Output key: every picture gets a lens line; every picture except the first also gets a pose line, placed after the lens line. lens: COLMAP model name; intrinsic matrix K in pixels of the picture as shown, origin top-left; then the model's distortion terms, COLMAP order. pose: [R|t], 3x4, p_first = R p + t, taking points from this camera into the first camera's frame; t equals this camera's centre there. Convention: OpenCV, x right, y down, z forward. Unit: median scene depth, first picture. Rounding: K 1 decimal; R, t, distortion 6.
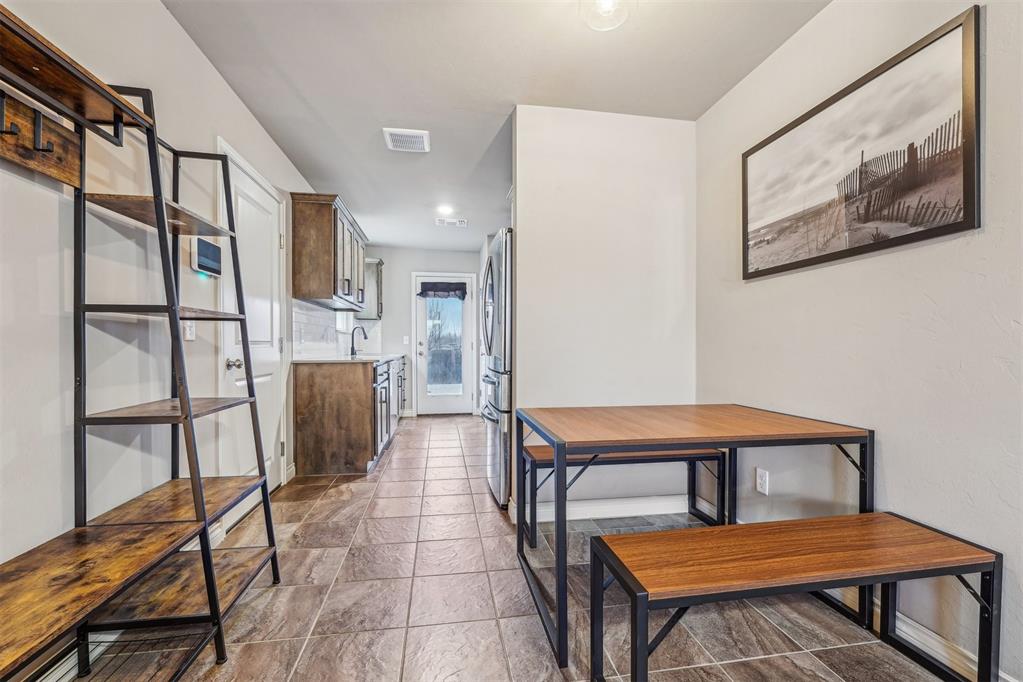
lens RADIAL K [[418.8, 0, 507.2], [0, 418.8, 354.7], [0, 0, 1]] dist [0.000429, 0.000197]
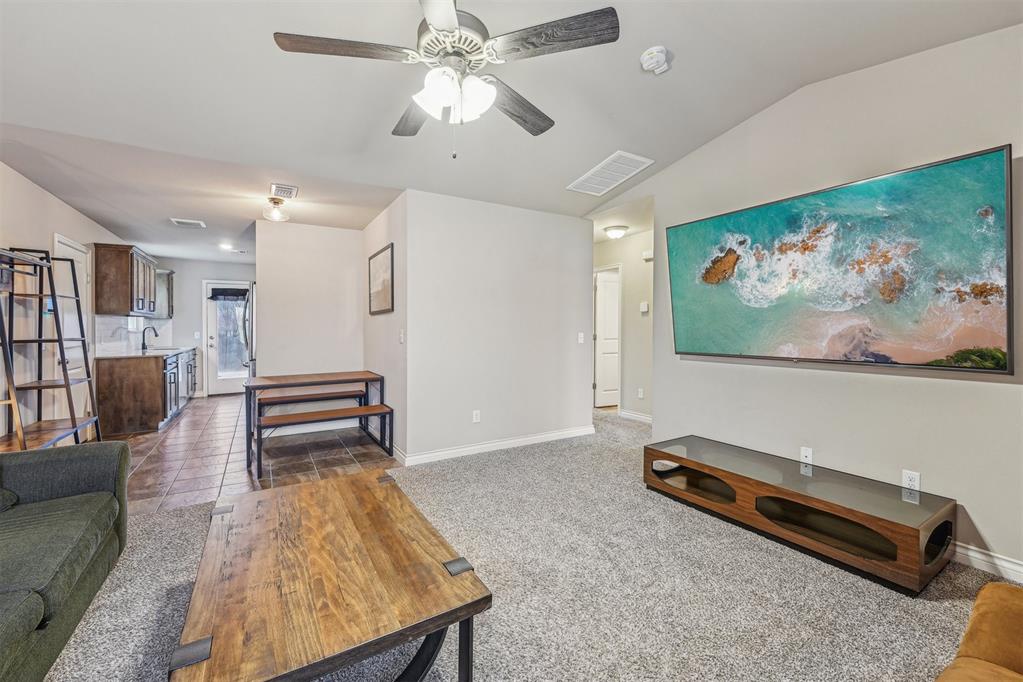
lens RADIAL K [[418.8, 0, 513.6], [0, 418.8, 324.1], [0, 0, 1]] dist [0.000429, 0.000197]
pose [[0.926890, -0.007515, 0.375257, 0.278948], [0.017123, 0.999605, -0.022278, -0.041087], [-0.374941, 0.027075, 0.926653, -0.860045]]
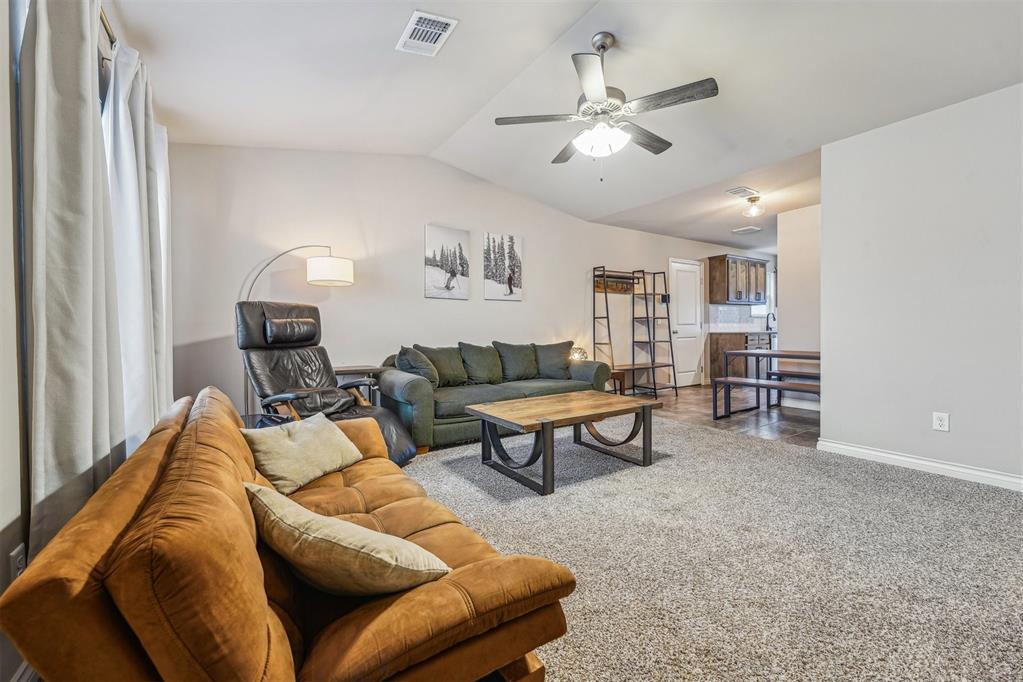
lens RADIAL K [[418.8, 0, 510.9], [0, 418.8, 330.6], [0, 0, 1]] dist [0.000429, 0.000197]
pose [[0.407716, -0.002913, -0.913104, 1.033642], [-0.004791, 0.999974, -0.005330, 0.021299], [0.913096, 0.006547, 0.407691, -0.826671]]
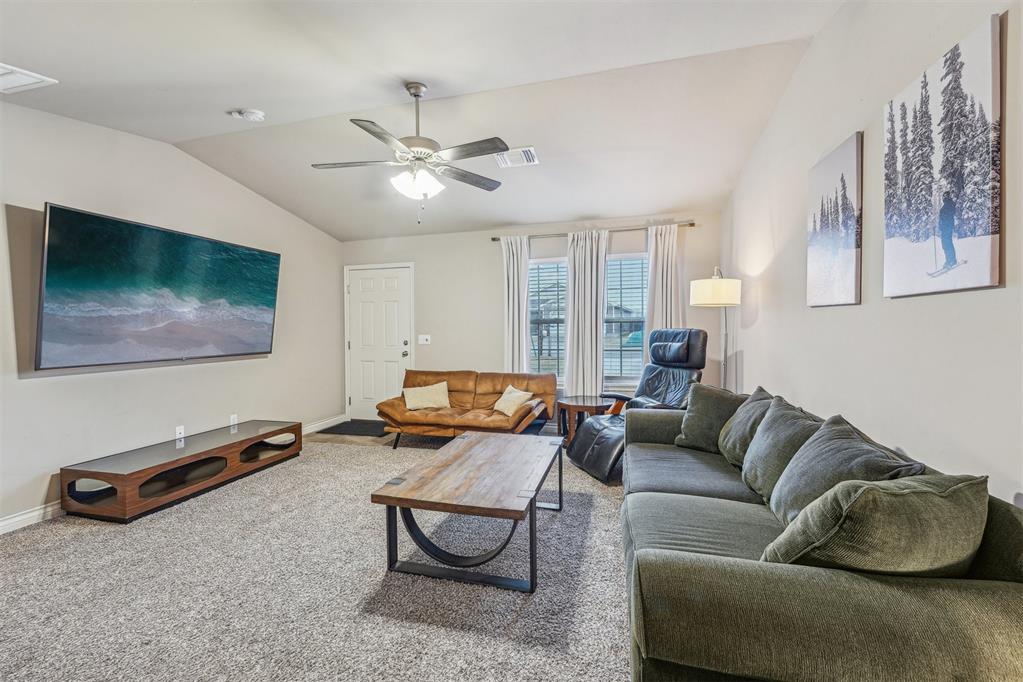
lens RADIAL K [[418.8, 0, 512.3], [0, 418.8, 333.5], [0, 0, 1]] dist [0.000429, 0.000197]
pose [[-0.911737, -0.003773, 0.410757, -0.085056], [0.009503, 0.999496, 0.030275, -0.067325], [-0.410665, 0.031506, -0.911242, 0.298113]]
